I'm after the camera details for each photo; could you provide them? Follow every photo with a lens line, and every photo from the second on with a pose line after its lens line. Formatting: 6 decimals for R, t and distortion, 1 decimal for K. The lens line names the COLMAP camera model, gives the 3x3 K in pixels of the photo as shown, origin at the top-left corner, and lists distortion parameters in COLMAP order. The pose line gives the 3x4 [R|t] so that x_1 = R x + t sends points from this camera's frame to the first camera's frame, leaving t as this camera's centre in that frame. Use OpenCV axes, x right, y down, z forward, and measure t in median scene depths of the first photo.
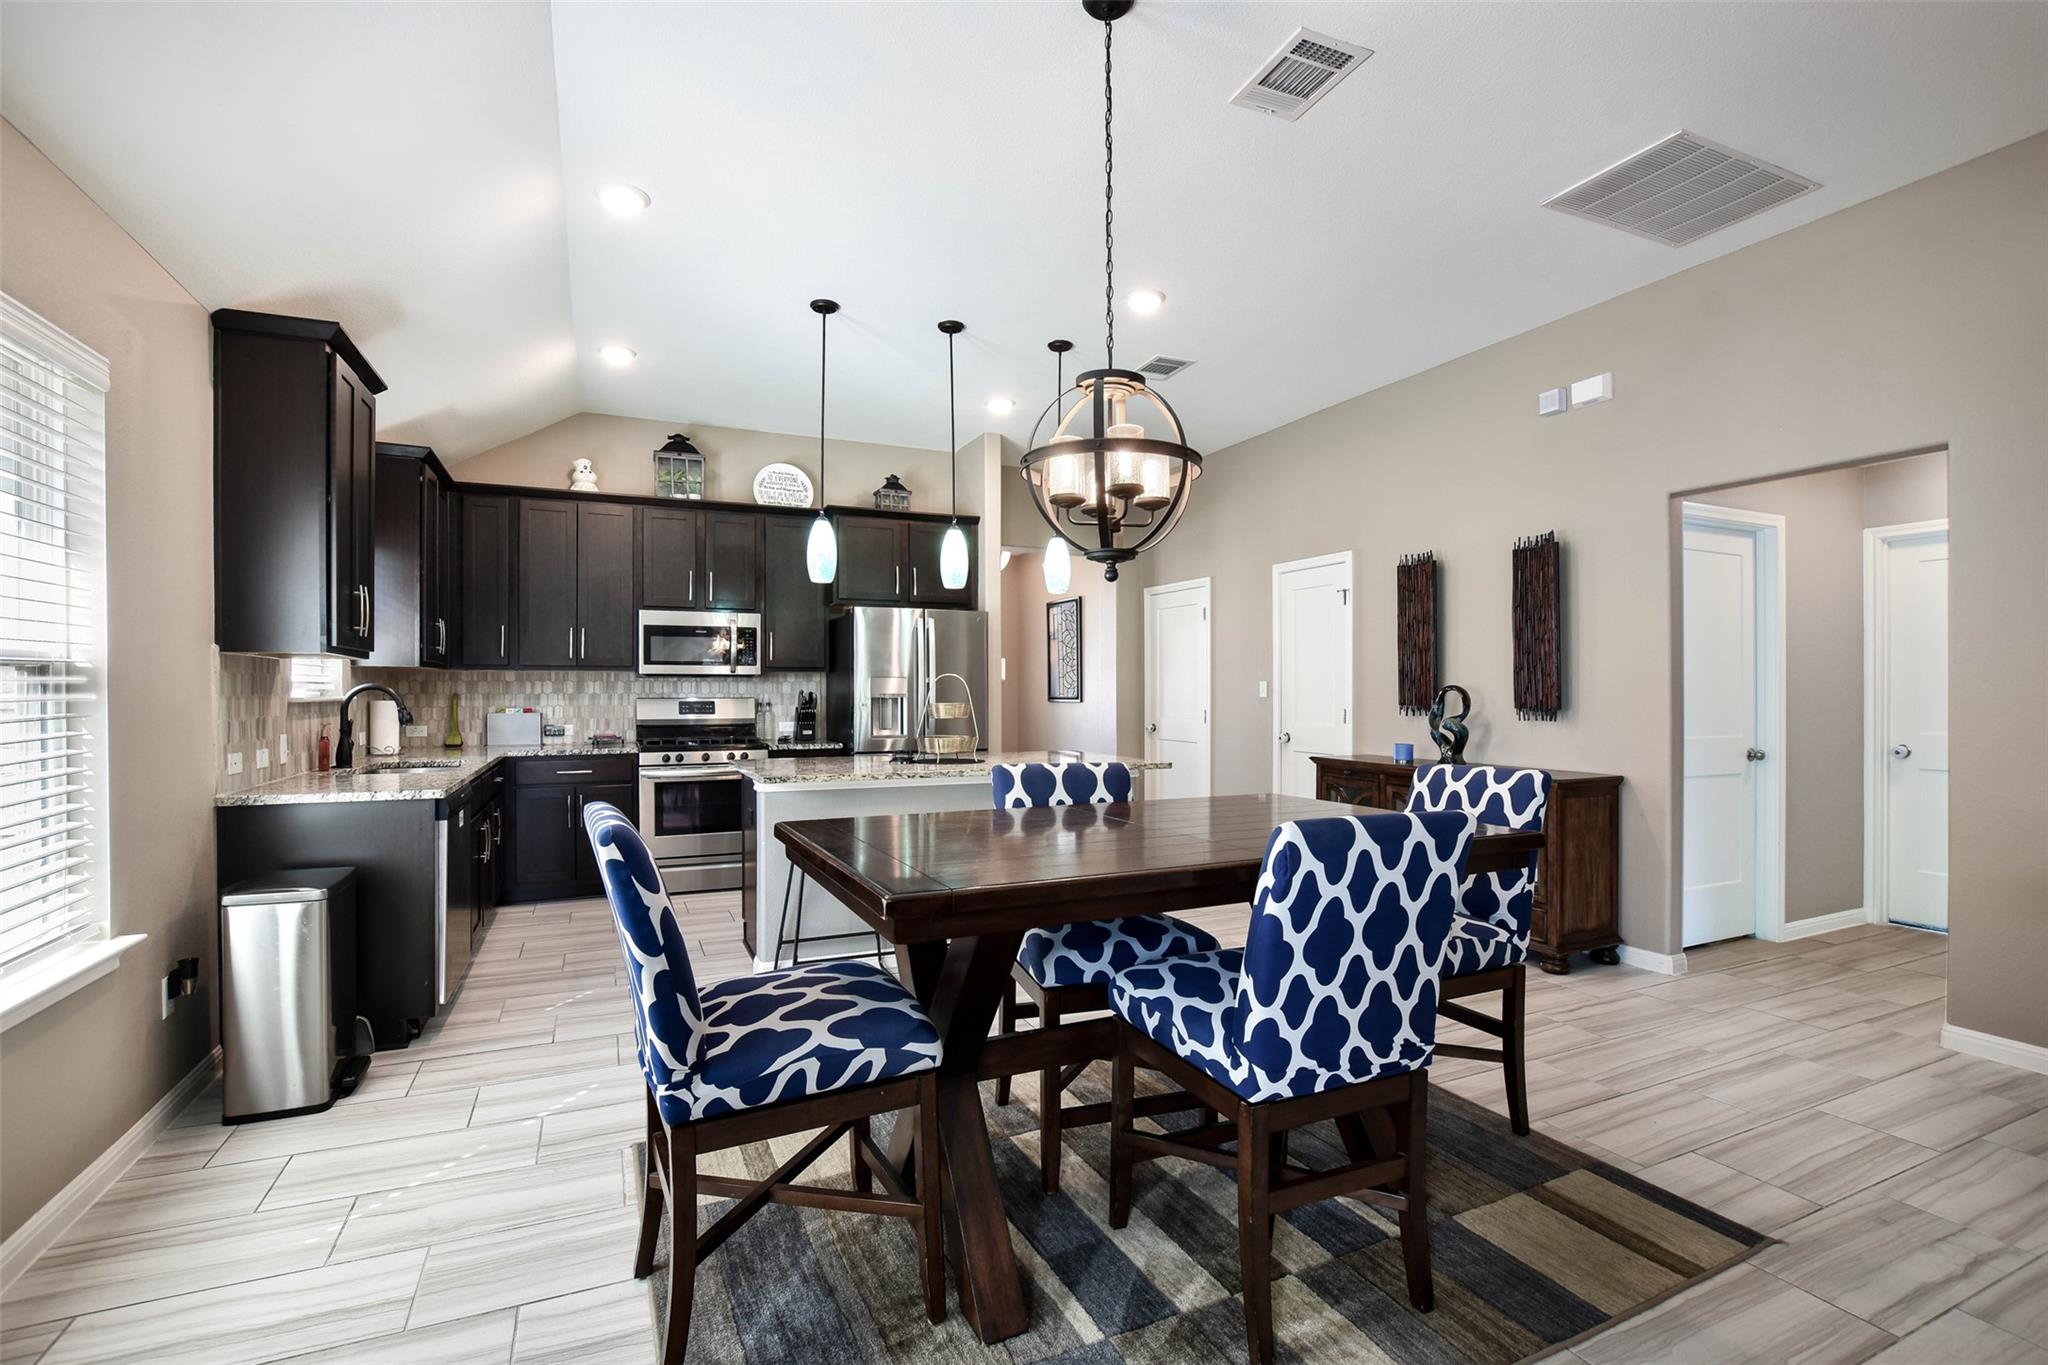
lens RADIAL K [[923.4, 0, 1011.1], [0, 923.4, 688.3], [0, 0, 1]] dist [-0.020573, 0.000457]
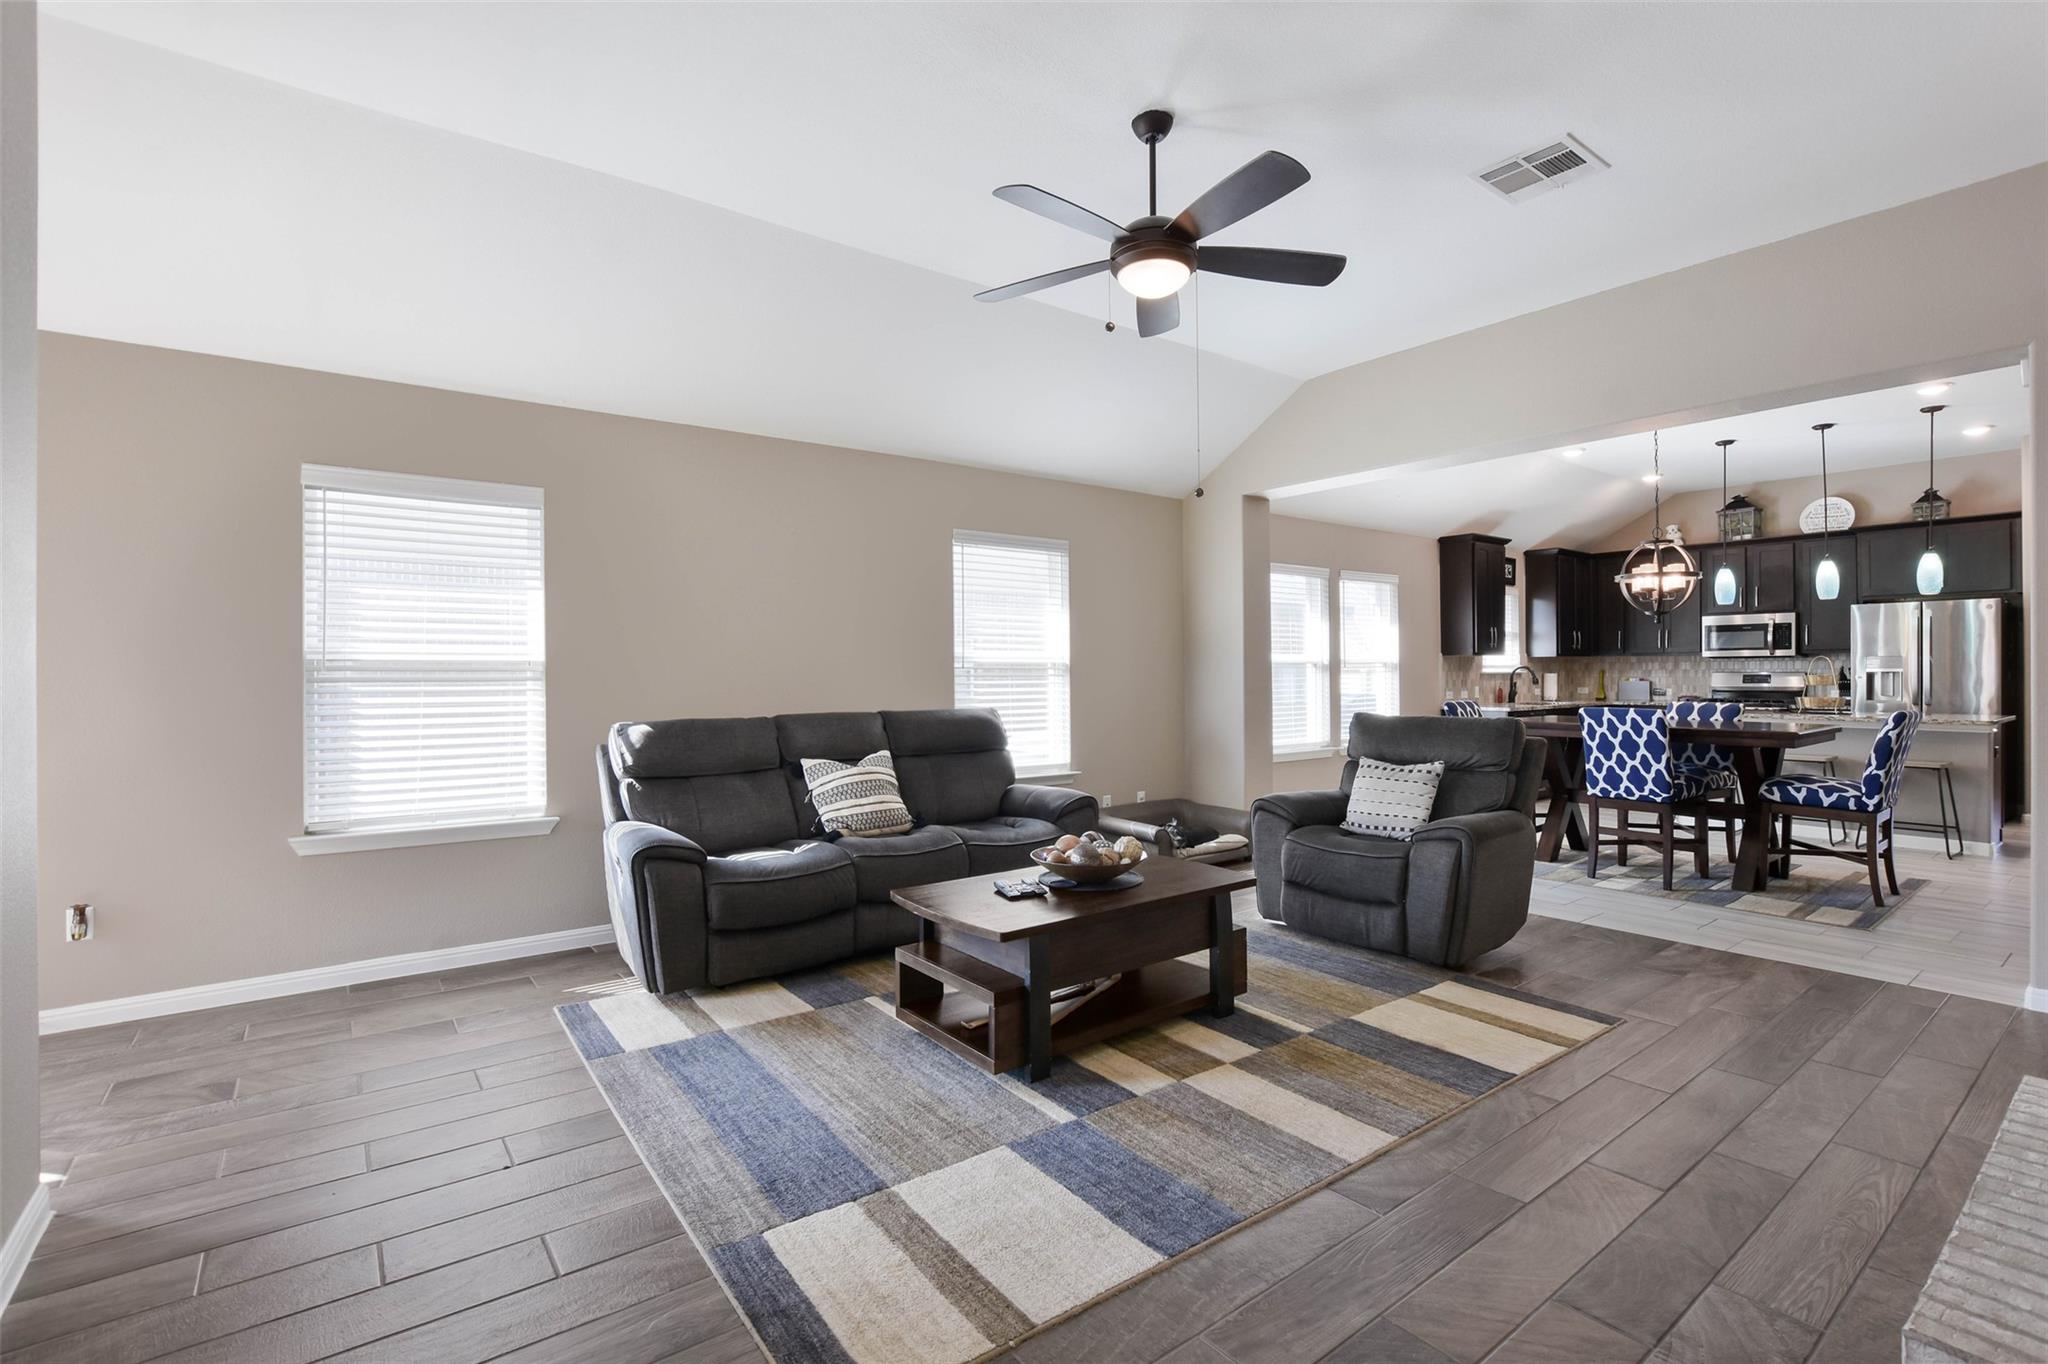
lens RADIAL K [[931.1, 0, 1028.3], [0, 931.1, 672.4], [0, 0, 1]] dist [-0.016949, 0.000363]
pose [[0.231449, 0.000304, -0.972847, 0.860564], [0.009628, 0.999950, 0.002603, -0.004418], [0.972799, -0.009969, 0.231435, -0.488928]]
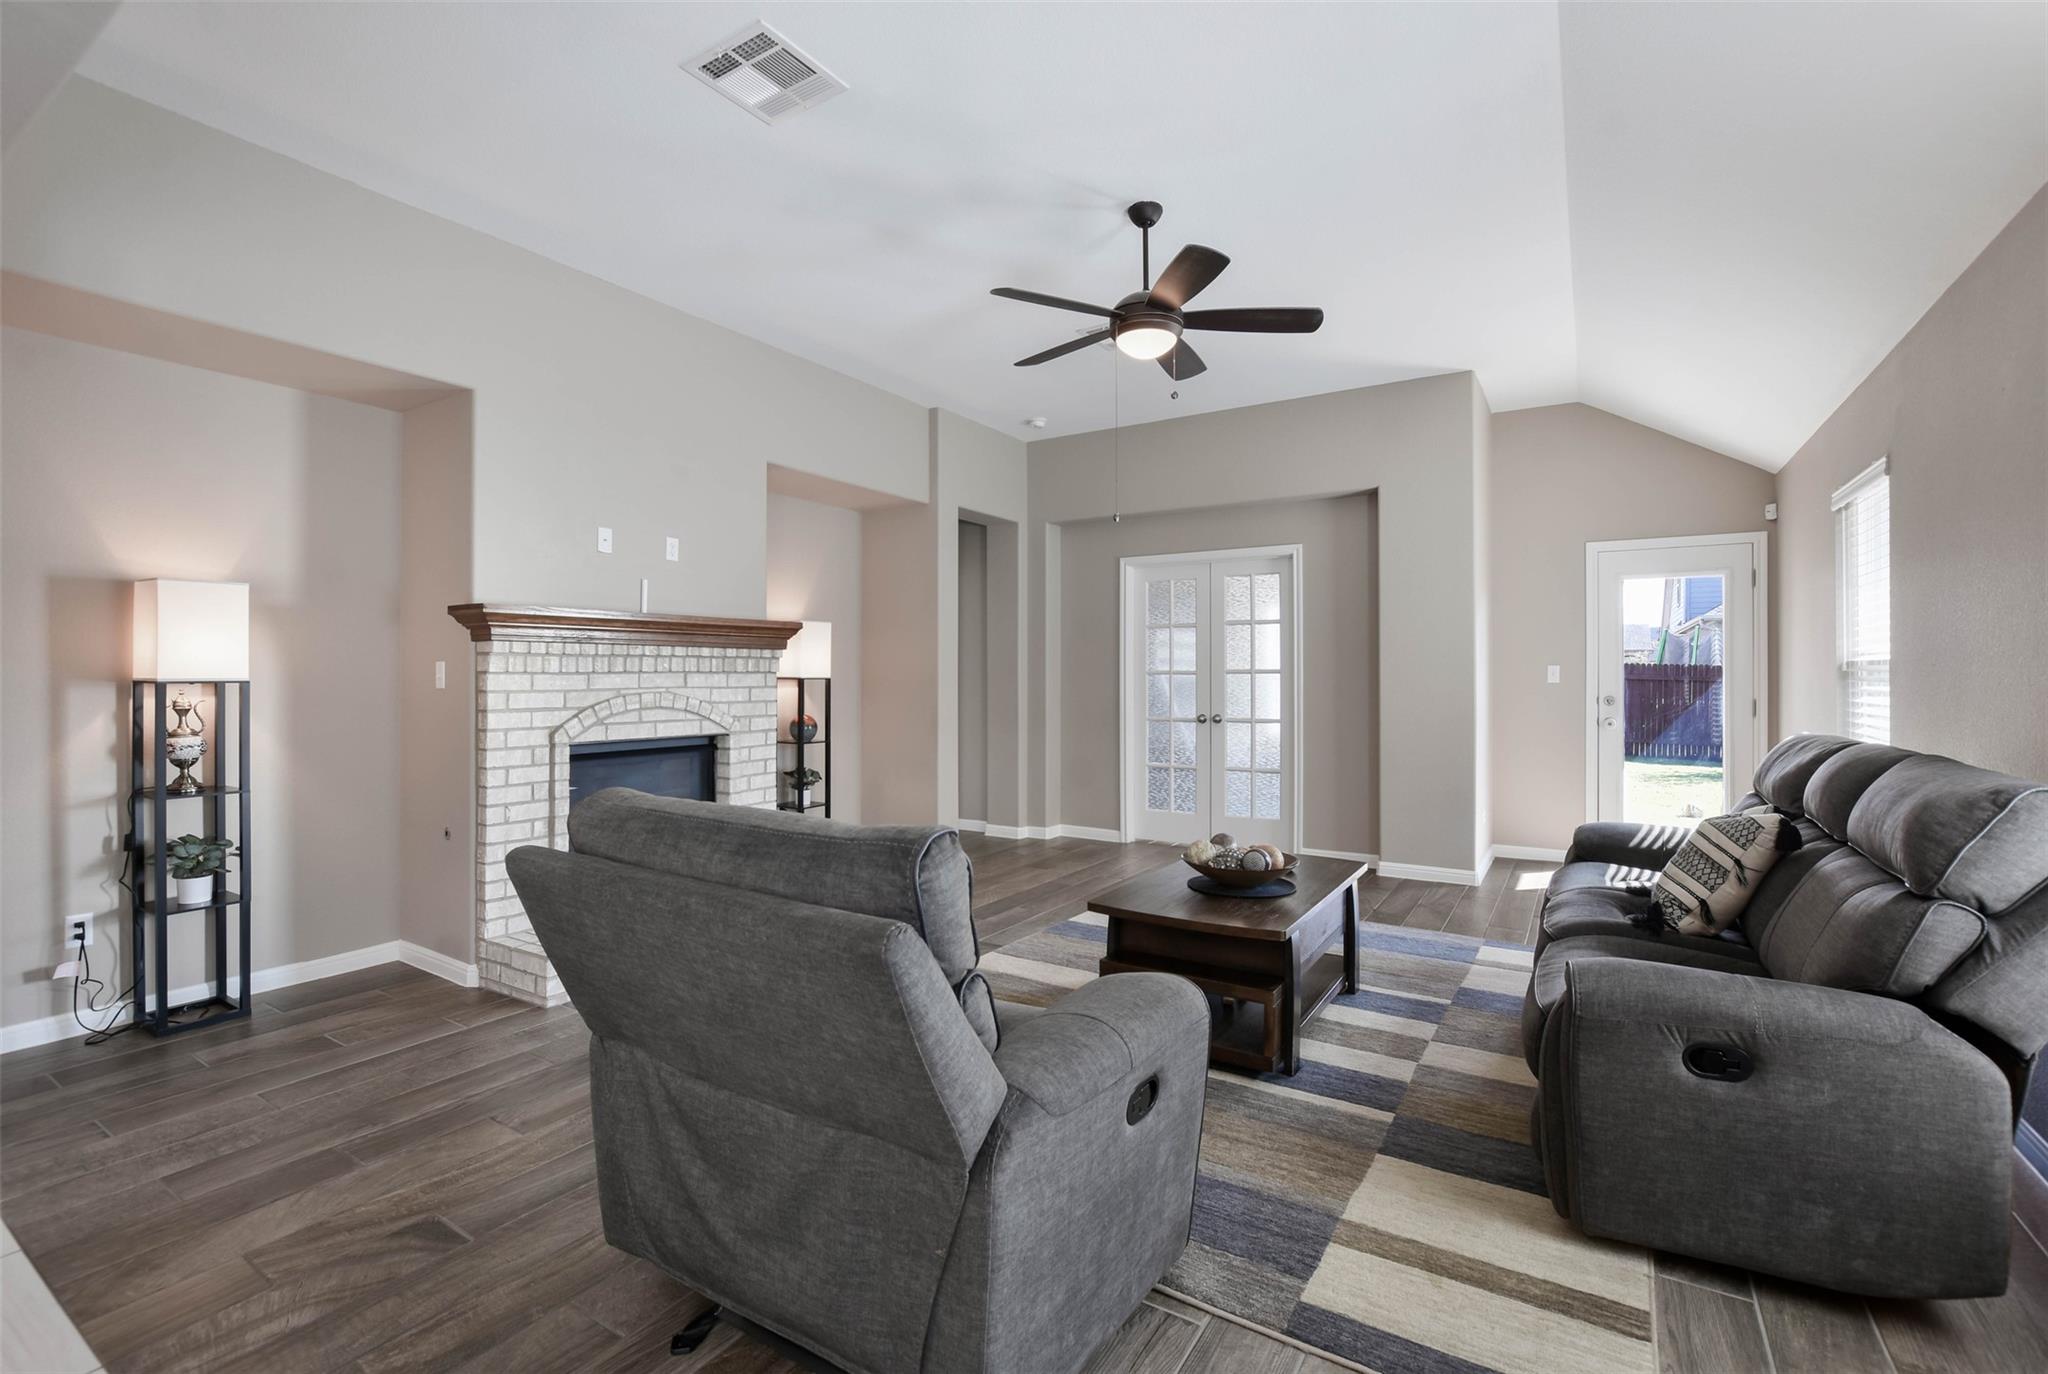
lens RADIAL K [[896.5, 0, 1026.7], [0, 896.5, 679.0], [0, 0, 1]] dist [-0.027729, 0.000064]
pose [[-0.556939, -0.000036, 0.830553, -0.072919], [-0.002344, 0.999996, -0.001529, 0.001185], [-0.830550, -0.002799, -0.556937, 0.094914]]
